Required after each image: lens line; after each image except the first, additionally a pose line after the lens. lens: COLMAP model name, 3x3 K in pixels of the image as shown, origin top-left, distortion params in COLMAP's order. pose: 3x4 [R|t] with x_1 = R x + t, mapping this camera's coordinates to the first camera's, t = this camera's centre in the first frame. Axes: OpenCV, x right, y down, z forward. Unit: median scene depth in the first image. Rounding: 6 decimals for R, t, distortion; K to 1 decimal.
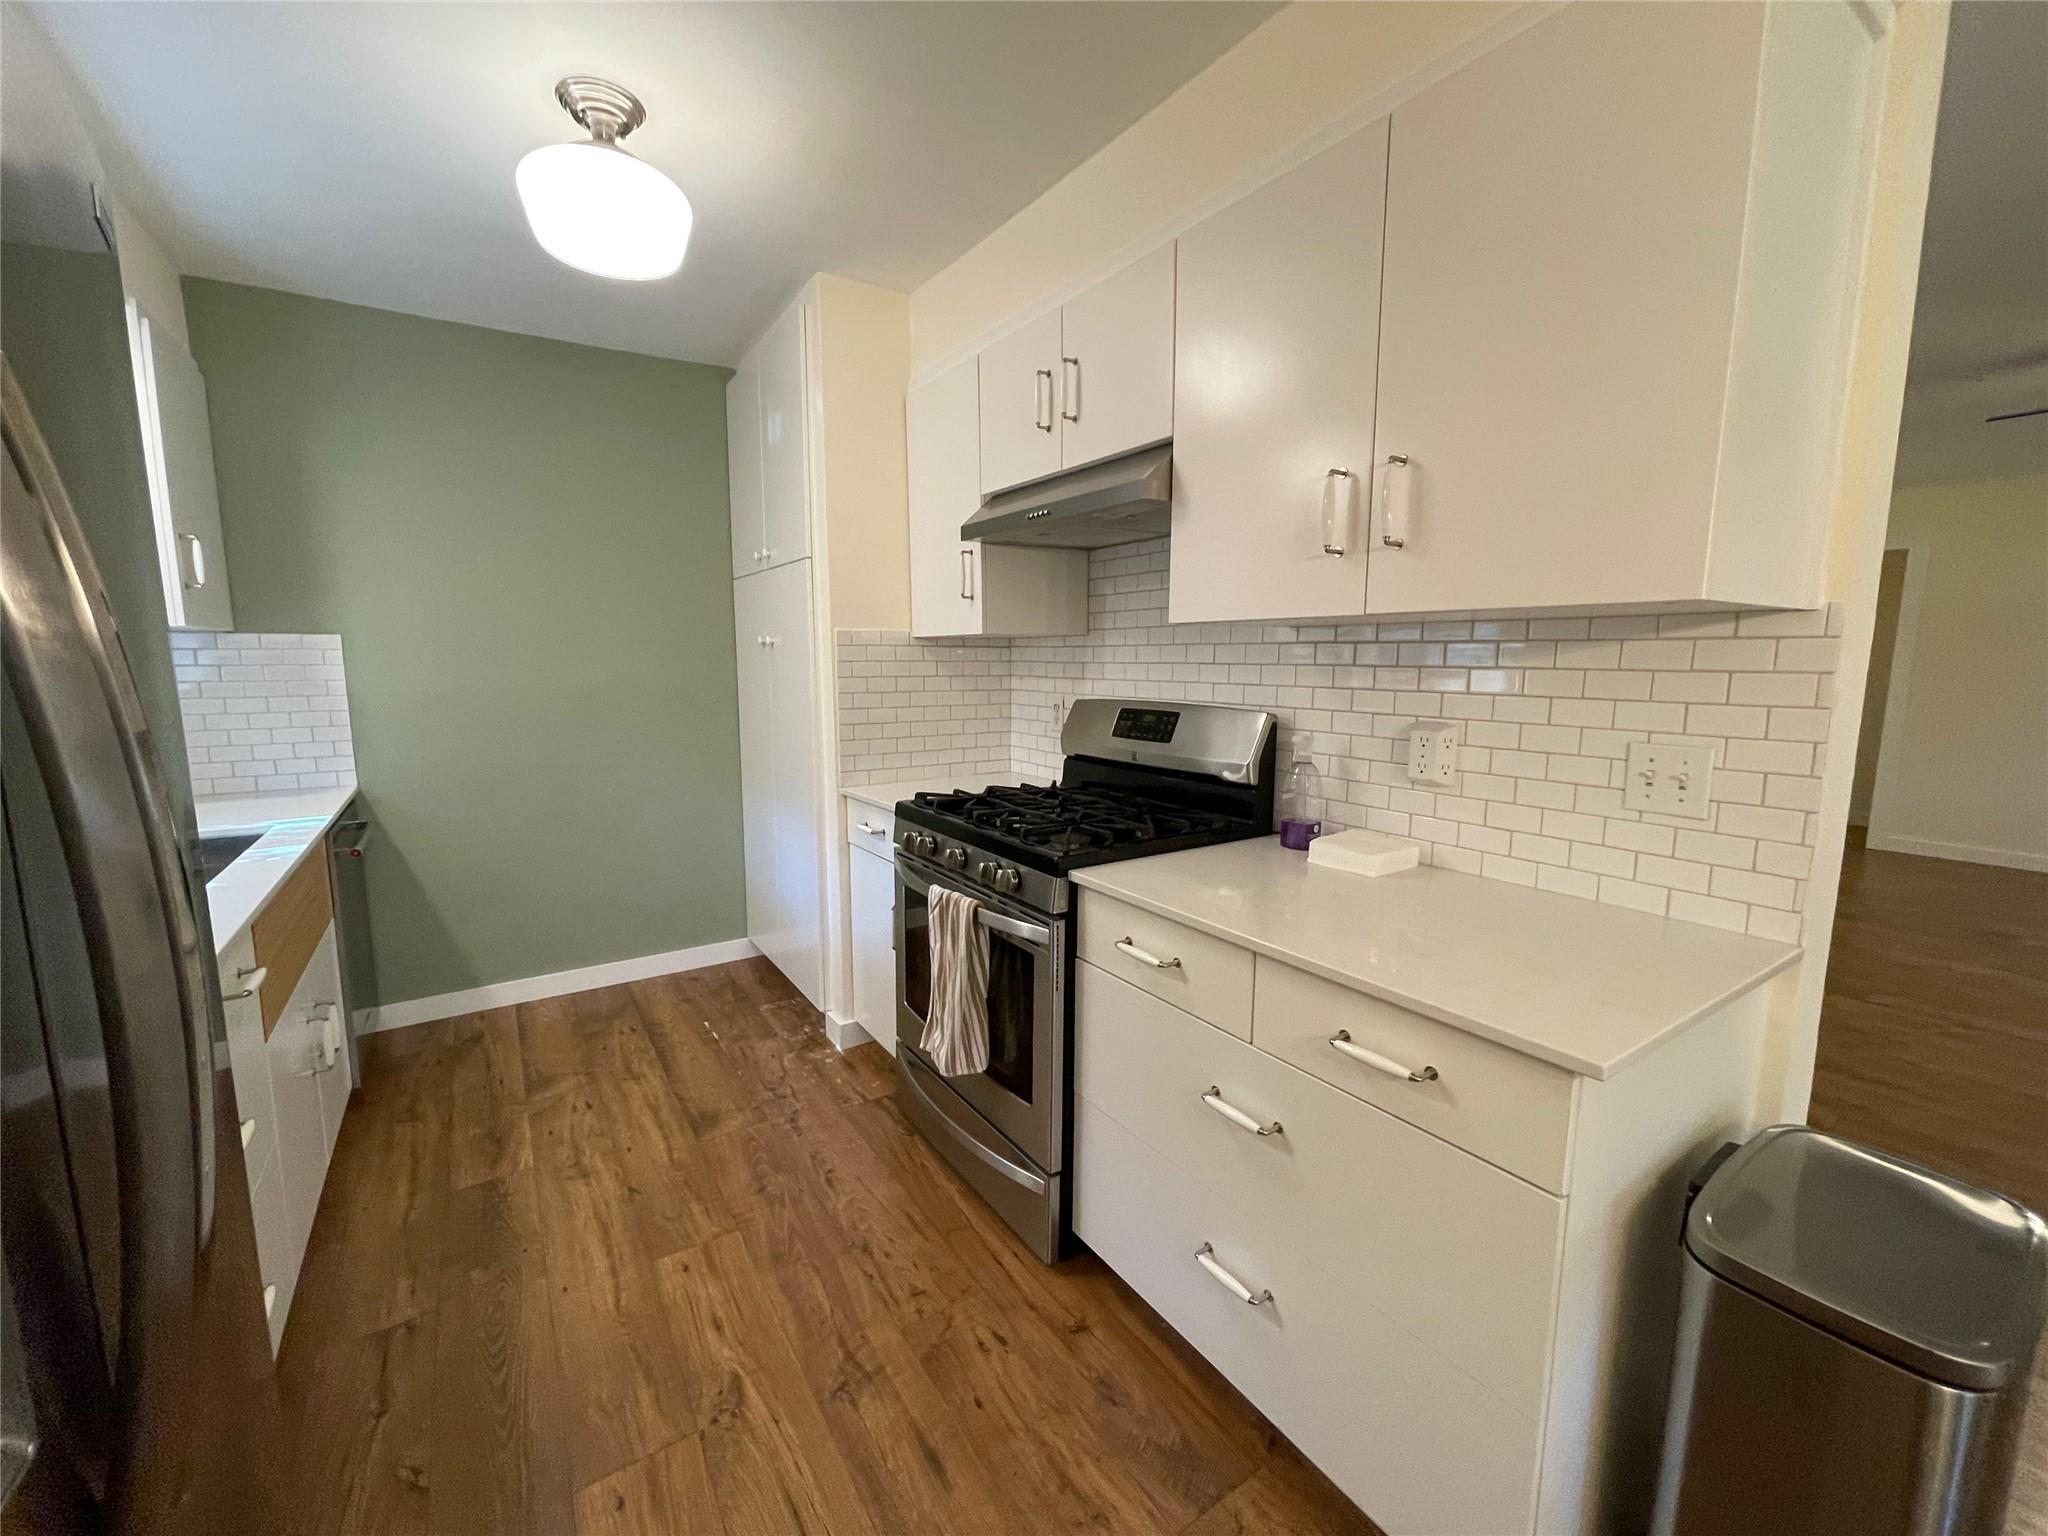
lens RADIAL K [[831.9, 0, 1022.1], [0, 831.9, 766.7], [0, 0, 1]] dist [-0.000141, 0.000367]
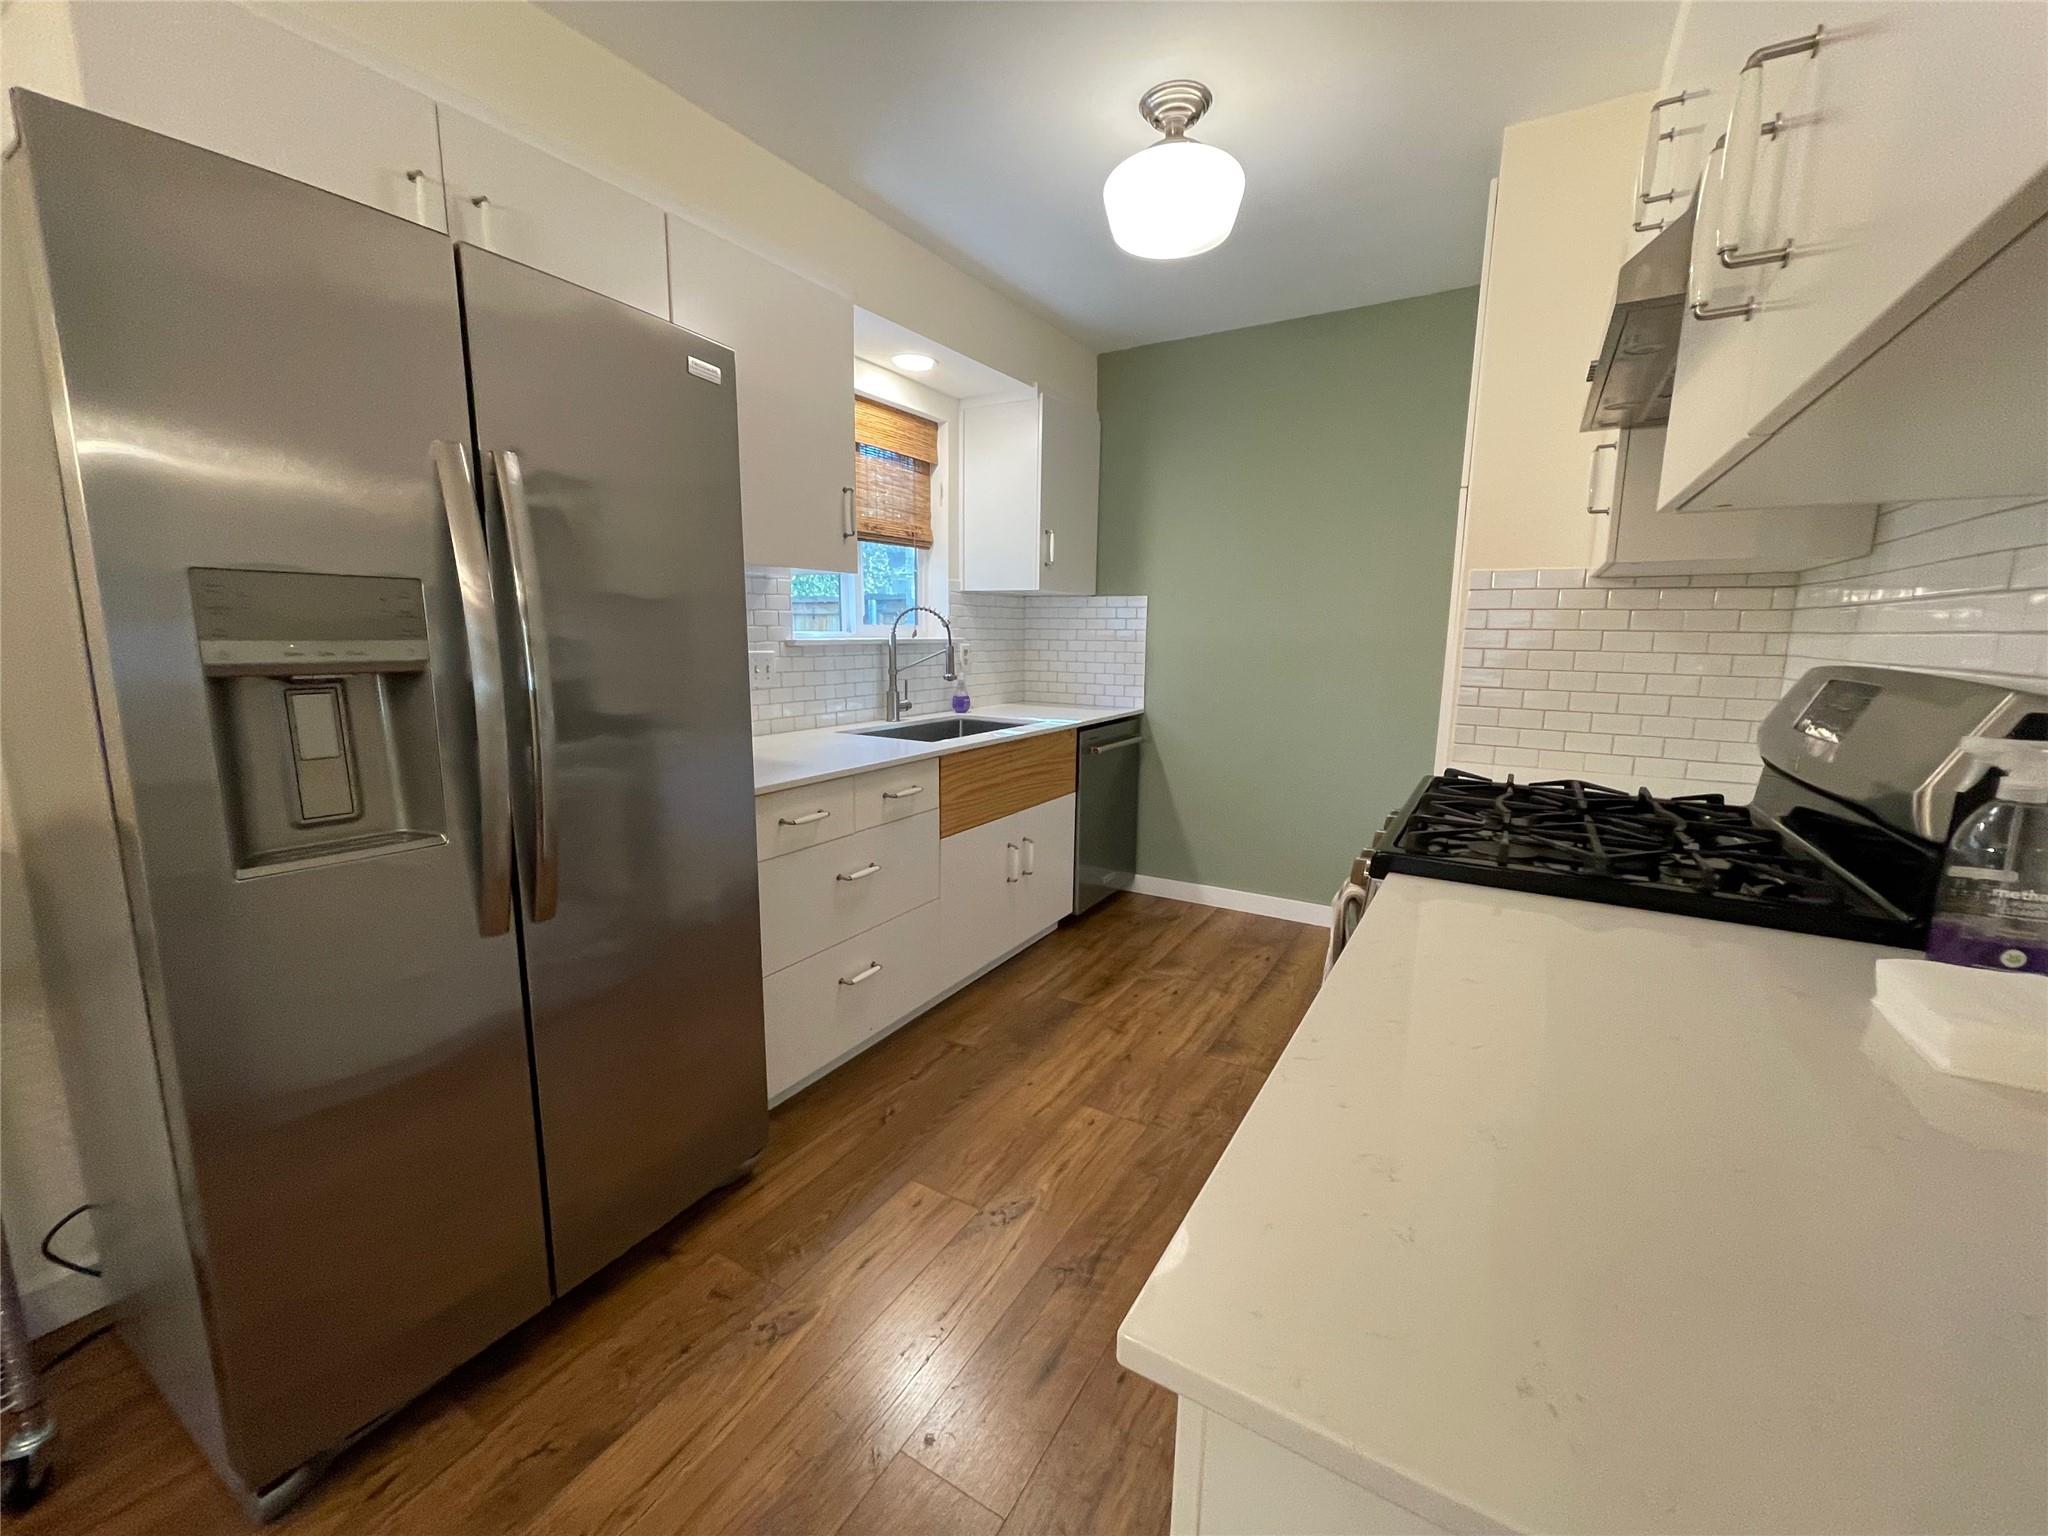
lens RADIAL K [[831.9, 0, 1006.4], [0, 831.9, 768.1], [0, 0, 1]] dist [-0.000141, 0.000367]
pose [[0.423491, 0.156539, -0.892273, 0.399404], [-0.129521, 0.985301, 0.111386, -0.004044], [0.896593, 0.068397, 0.437541, 0.268959]]
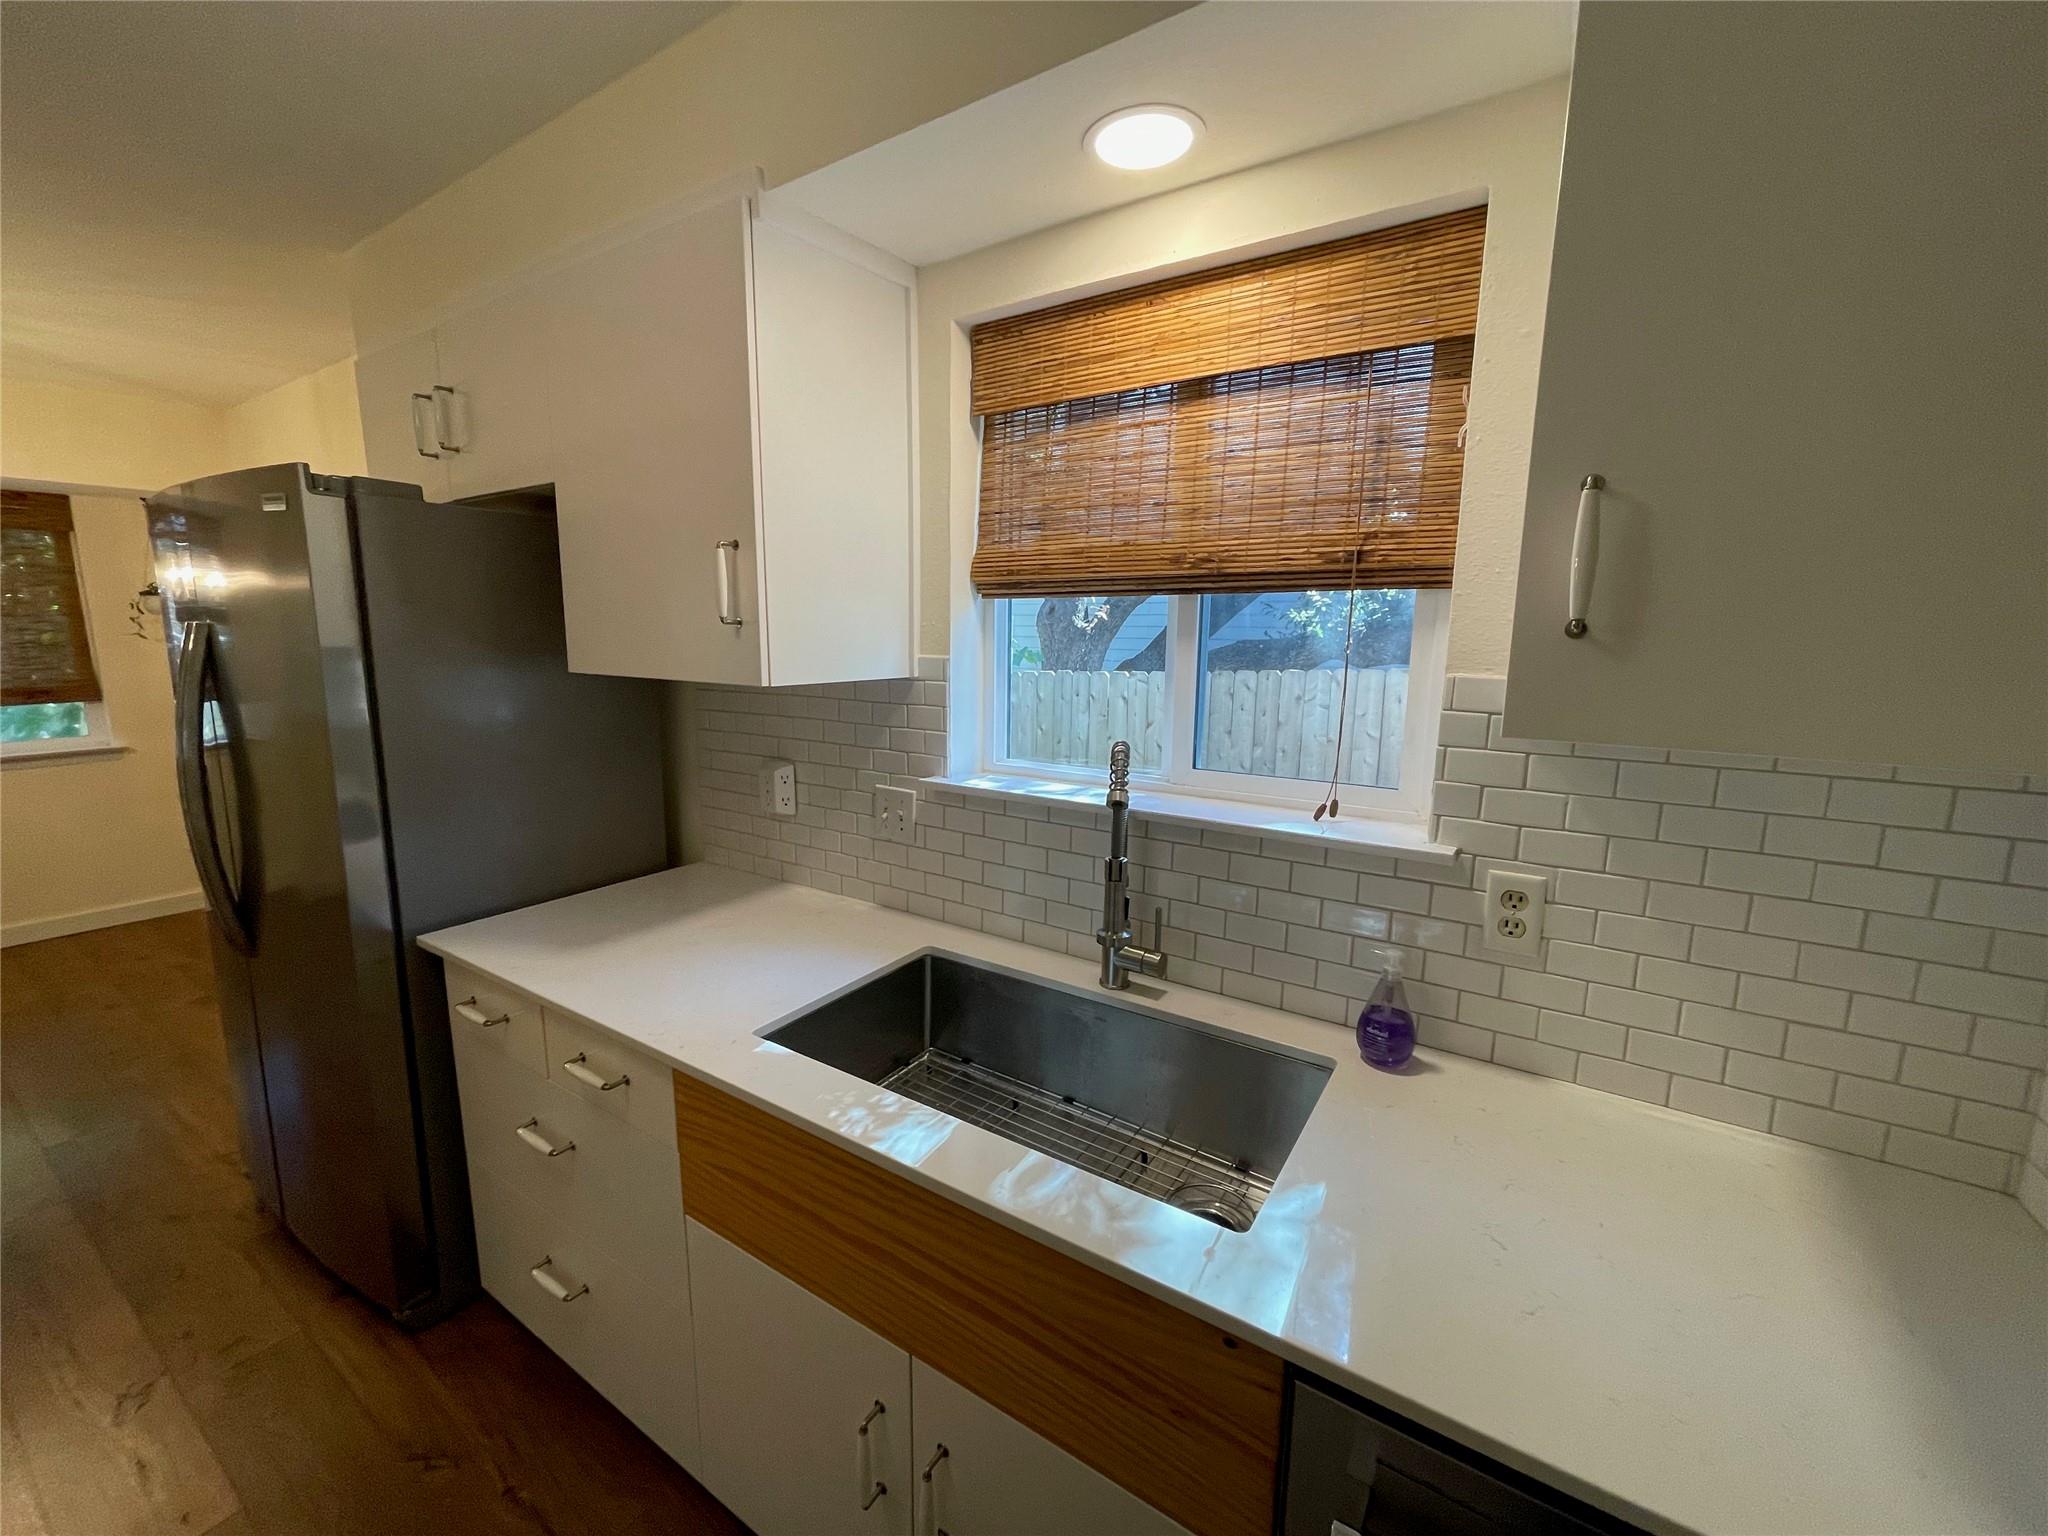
lens RADIAL K [[831.9, 0, 1022.2], [0, 831.9, 766.0], [0, 0, 1]] dist [-0.000141, 0.000367]
pose [[-0.914245, 0.053241, -0.401650, -0.470927], [-0.065850, 0.958622, 0.276960, -0.200053], [0.399776, 0.279658, -0.872909, 1.048530]]
